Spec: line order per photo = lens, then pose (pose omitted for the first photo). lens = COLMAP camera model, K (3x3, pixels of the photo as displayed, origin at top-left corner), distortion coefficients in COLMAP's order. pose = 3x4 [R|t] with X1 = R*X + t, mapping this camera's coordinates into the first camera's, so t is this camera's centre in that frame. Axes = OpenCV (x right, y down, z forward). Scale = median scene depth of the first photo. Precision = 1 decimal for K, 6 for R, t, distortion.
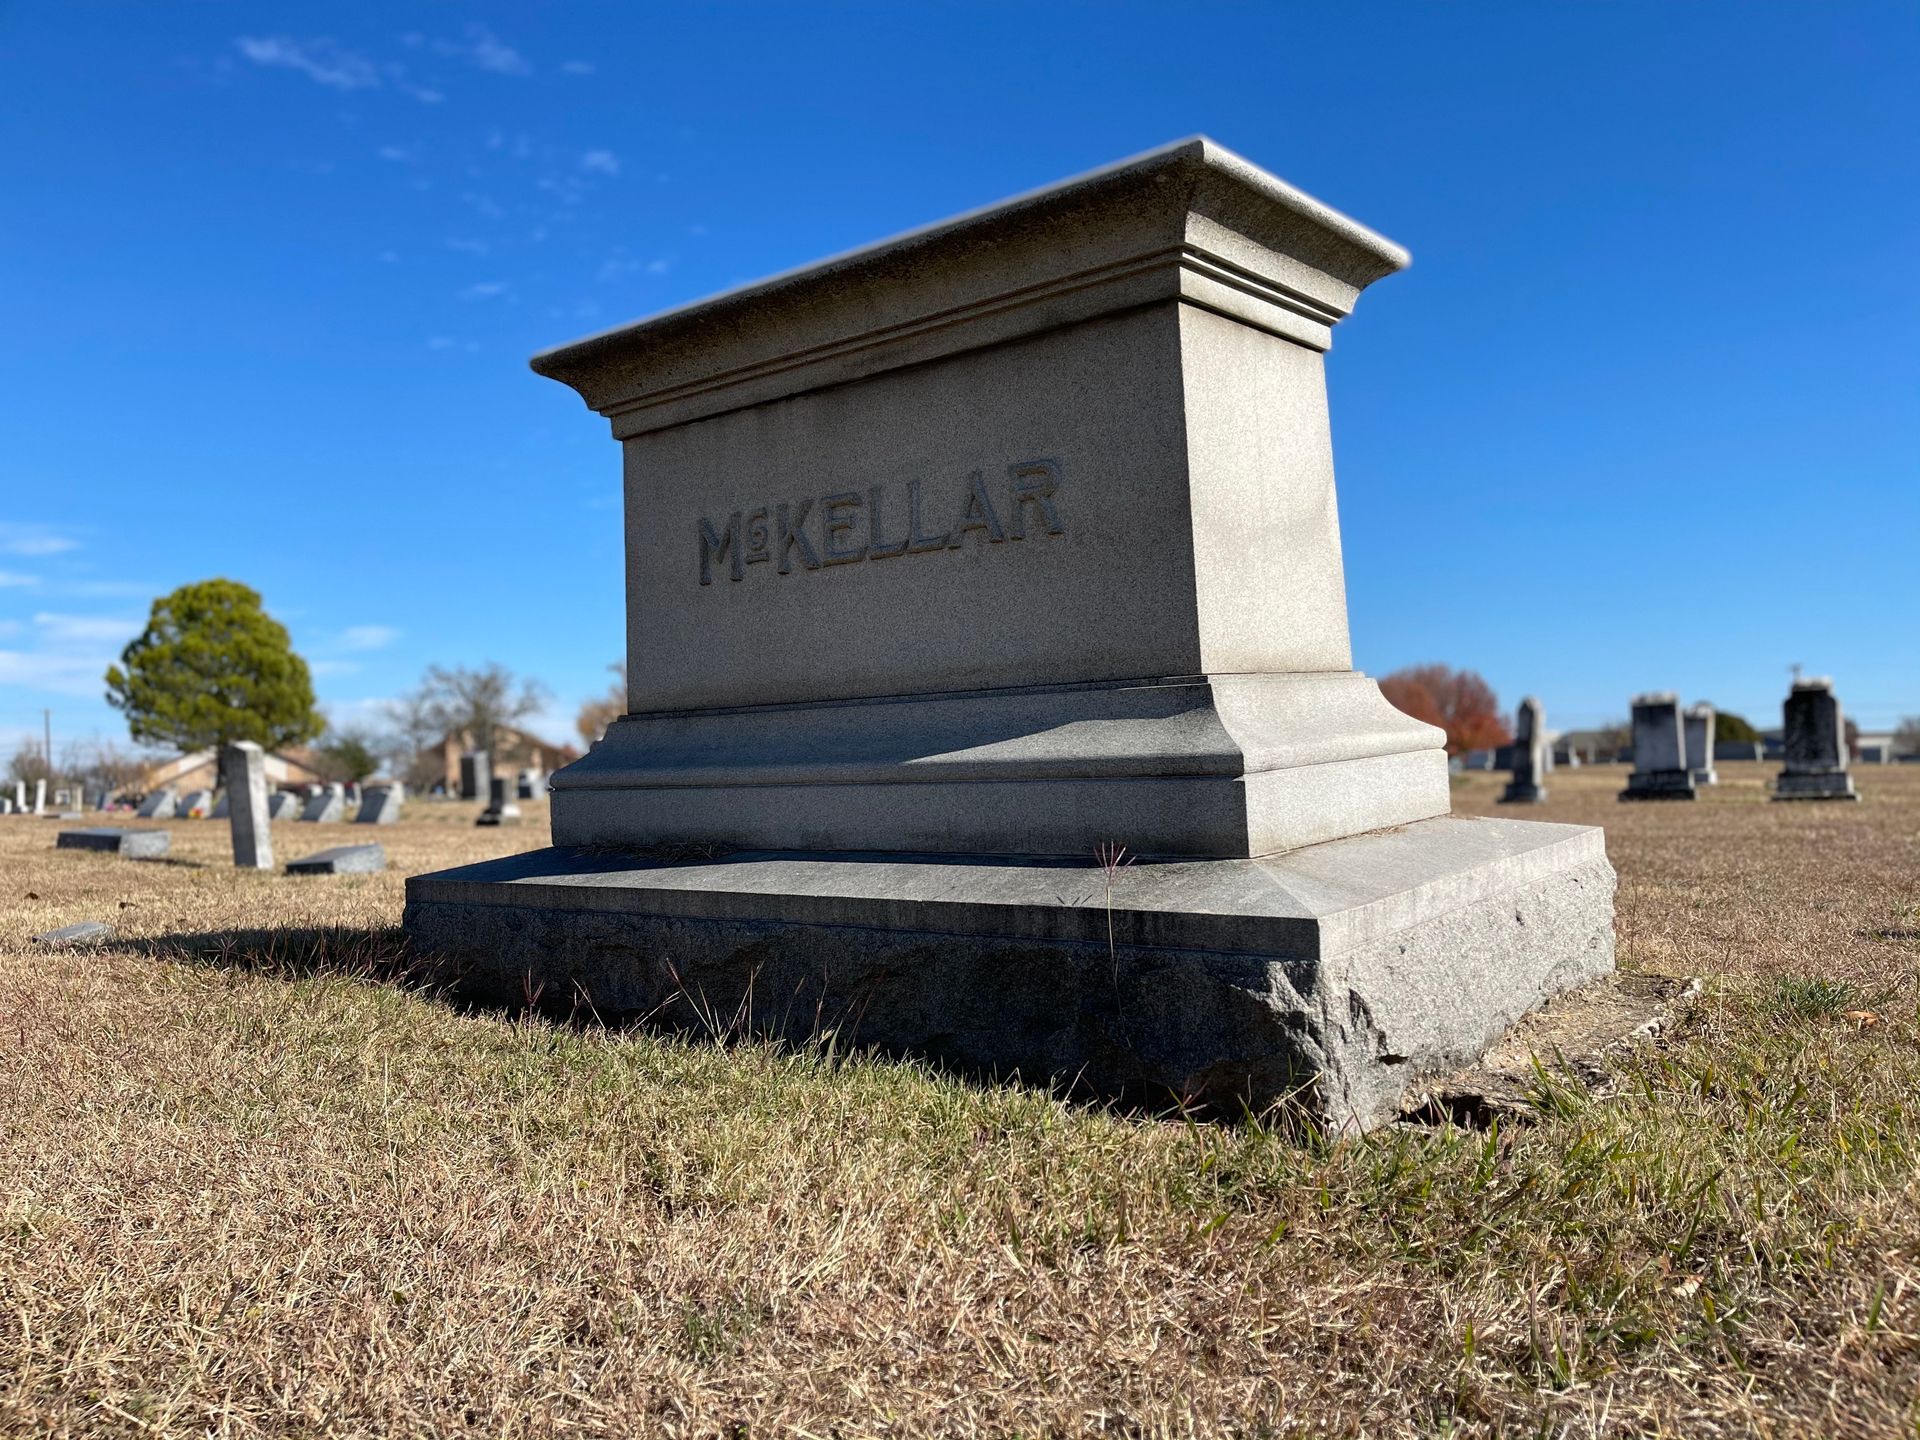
lens RADIAL K [[1443.0, 0, 964.0], [0, 1443.0, 725.6], [0, 0, 1]] dist [0.022826, -0.016848]
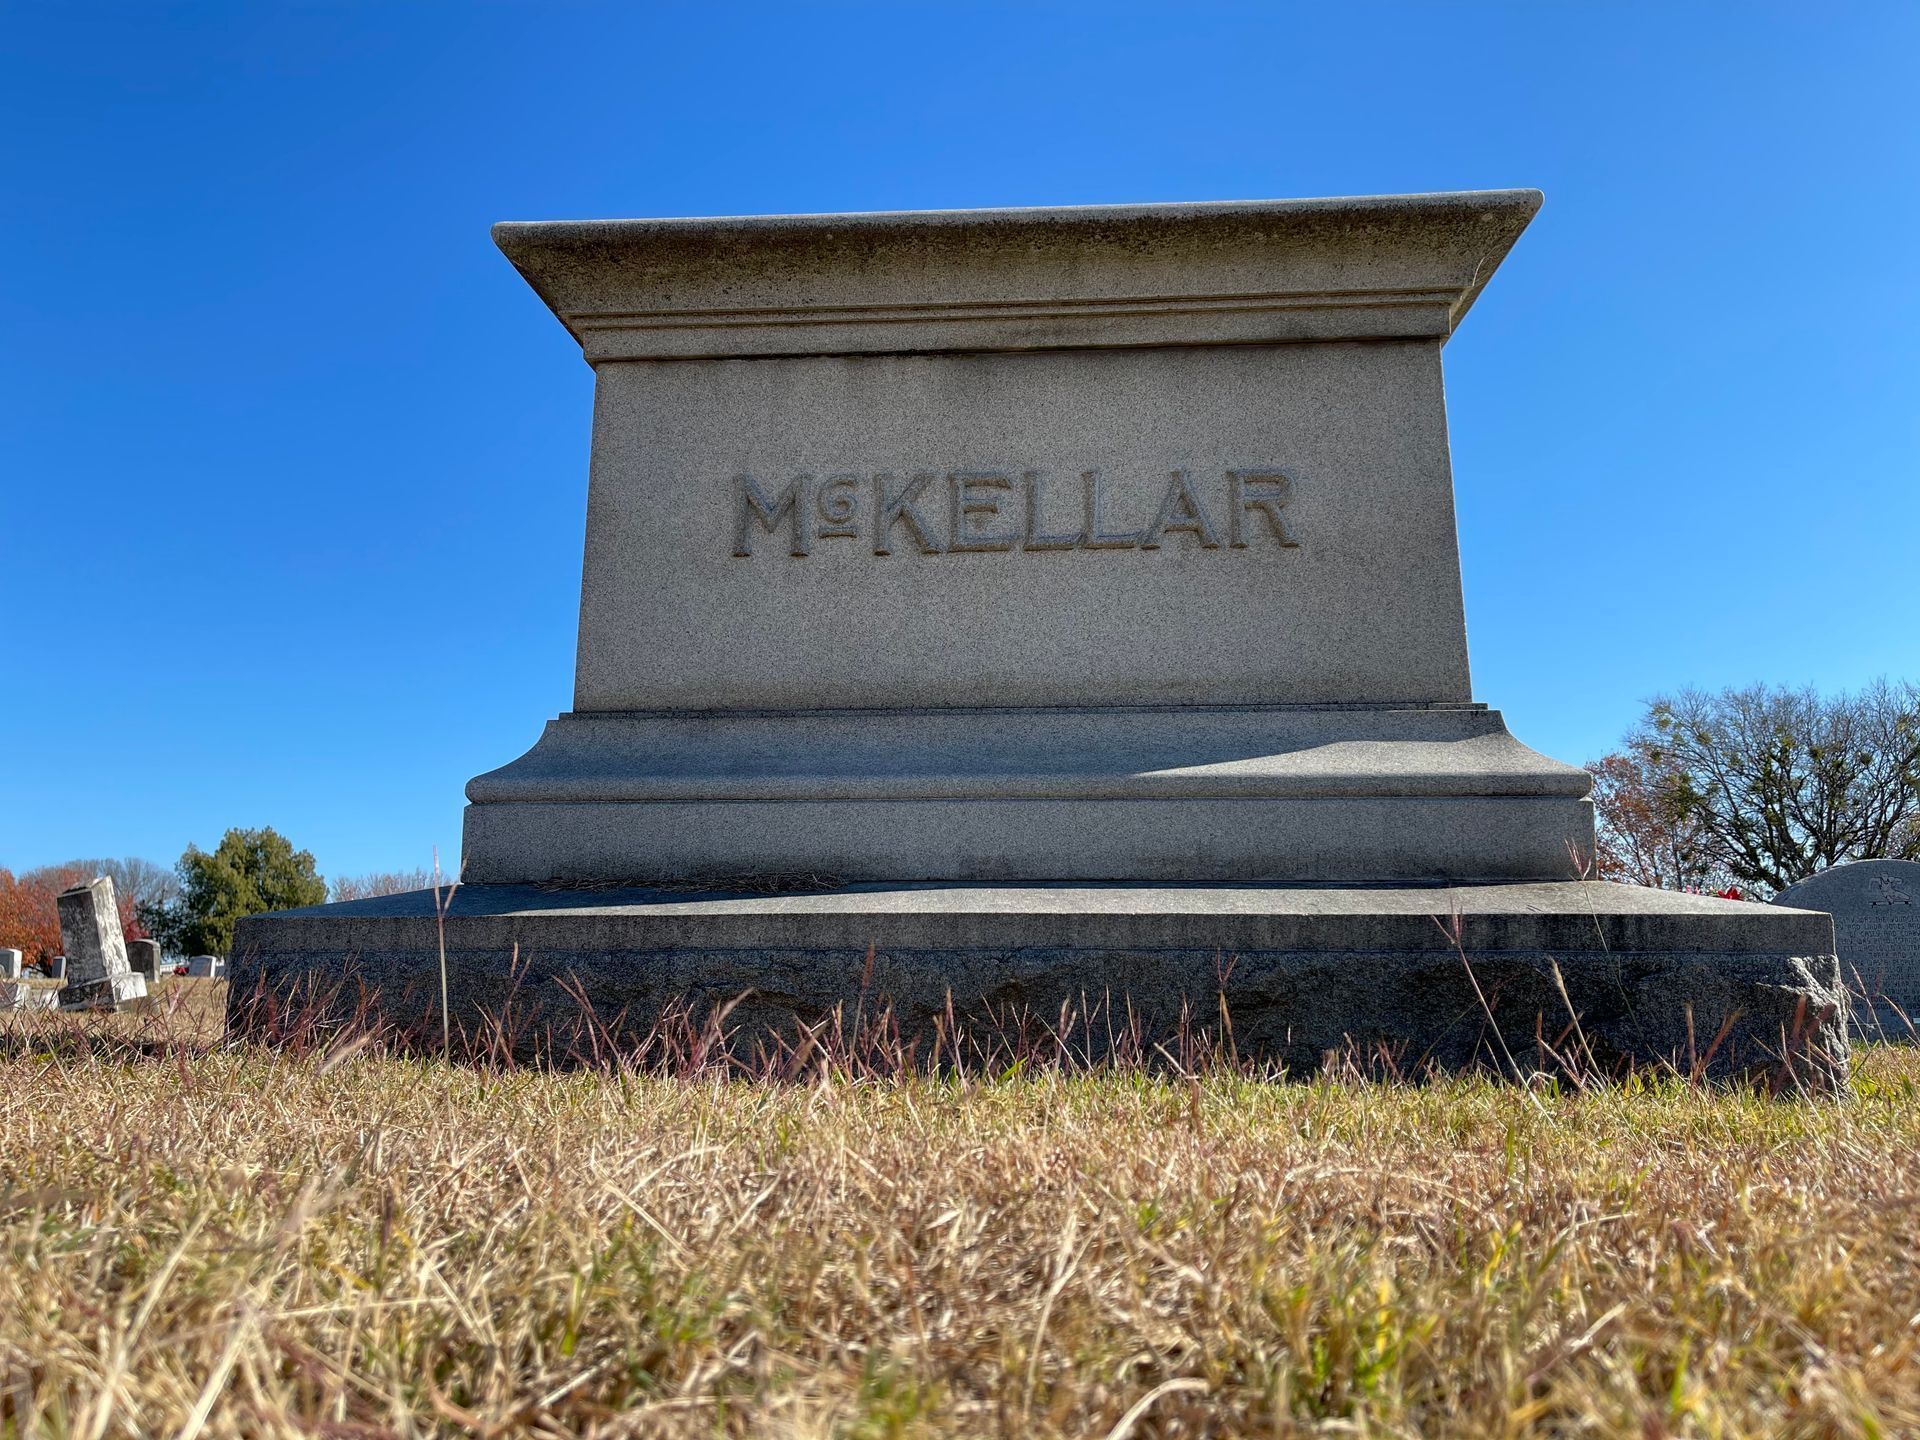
lens RADIAL K [[1443.0, 0, 958.7], [0, 1443.0, 718.1], [0, 0, 1]] dist [0.022826, -0.016848]
pose [[0.828128, 0.125387, 0.546335, -0.549663], [-0.043090, 0.986016, -0.160981, 0.123270], [-0.558880, 0.109771, 0.821951, 0.318841]]
